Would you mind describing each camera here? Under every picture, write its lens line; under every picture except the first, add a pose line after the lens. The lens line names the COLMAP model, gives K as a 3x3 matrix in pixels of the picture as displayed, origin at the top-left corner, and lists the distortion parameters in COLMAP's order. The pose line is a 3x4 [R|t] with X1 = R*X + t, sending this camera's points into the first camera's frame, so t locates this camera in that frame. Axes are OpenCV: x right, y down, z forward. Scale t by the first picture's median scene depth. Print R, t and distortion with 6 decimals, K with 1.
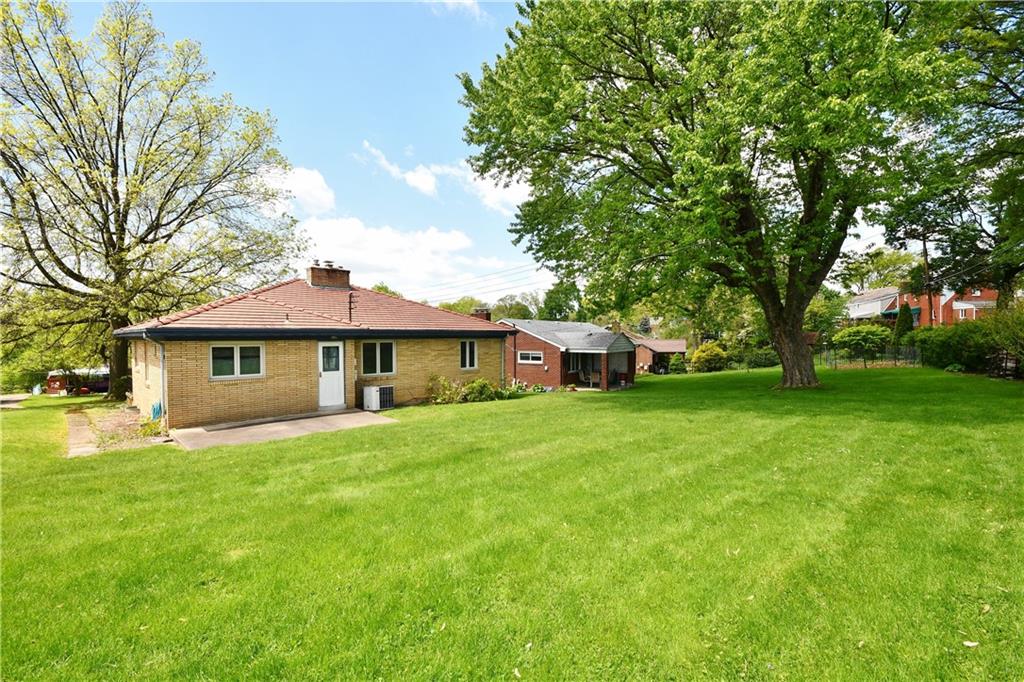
lens RADIAL K [[448.9, 0, 511.1], [0, 448.9, 344.8], [0, 0, 1]] dist [0.001175, 0.000155]
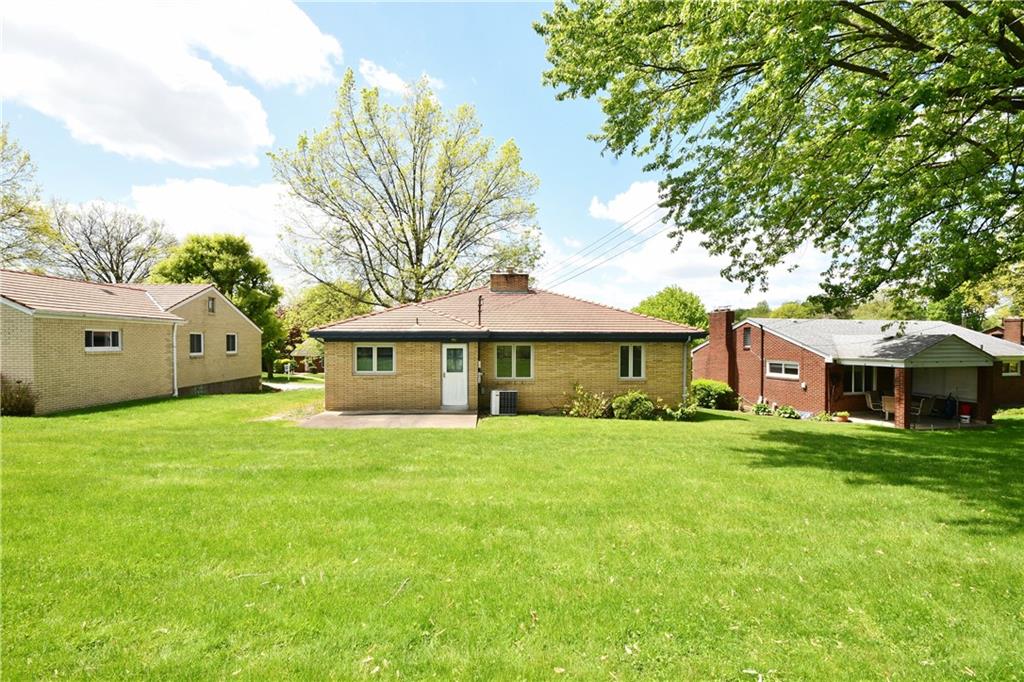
lens RADIAL K [[448.9, 0, 511.2], [0, 448.9, 336.7], [0, 0, 1]] dist [0.001175, 0.000155]
pose [[0.755115, -0.000665, -0.655592, 0.322378], [-0.017770, 0.999611, -0.021481, -0.002815], [0.655352, 0.027870, 0.754809, 0.250836]]
